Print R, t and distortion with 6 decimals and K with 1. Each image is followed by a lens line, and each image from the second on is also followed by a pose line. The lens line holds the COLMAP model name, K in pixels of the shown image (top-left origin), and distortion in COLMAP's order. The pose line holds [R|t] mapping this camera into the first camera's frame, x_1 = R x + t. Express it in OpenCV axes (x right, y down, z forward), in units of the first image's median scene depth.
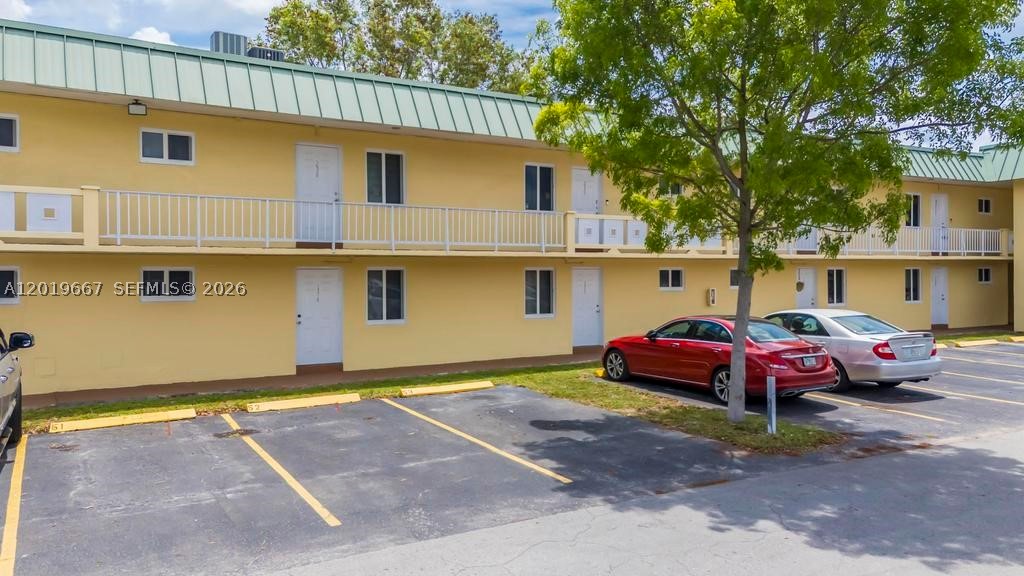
lens RADIAL K [[766.5, 0, 511.0], [0, 766.5, 287.1], [0, 0, 1]] dist [0.069000, -0.000455]
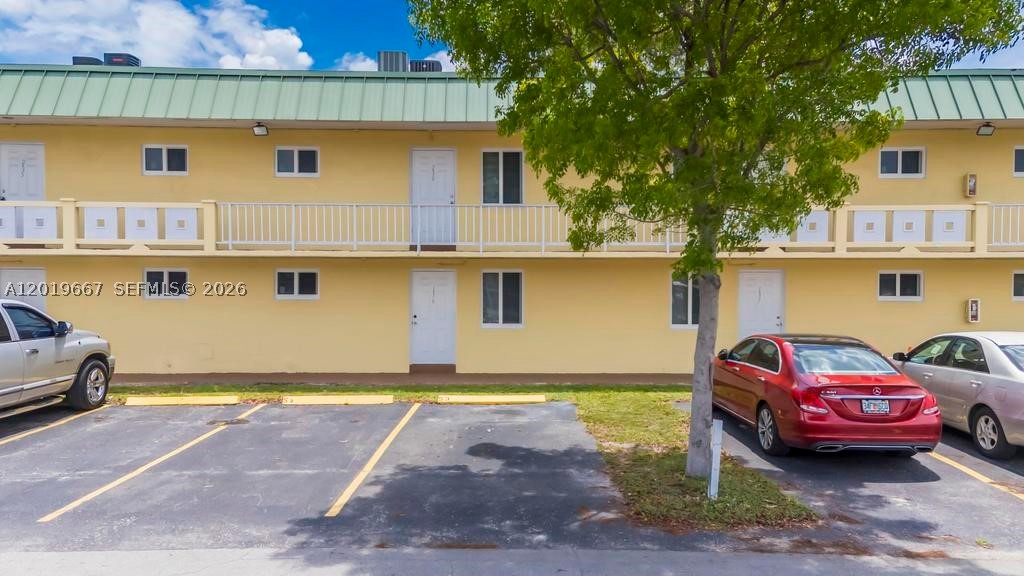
lens RADIAL K [[757.8, 0, 511.0], [0, 757.8, 308.2], [0, 0, 1]] dist [0.070620, 0.003171]
pose [[0.859129, 0.027800, -0.511003, 0.400095], [-0.015847, 0.999490, 0.027731, -0.004750], [0.511513, -0.015726, 0.859132, 0.213943]]
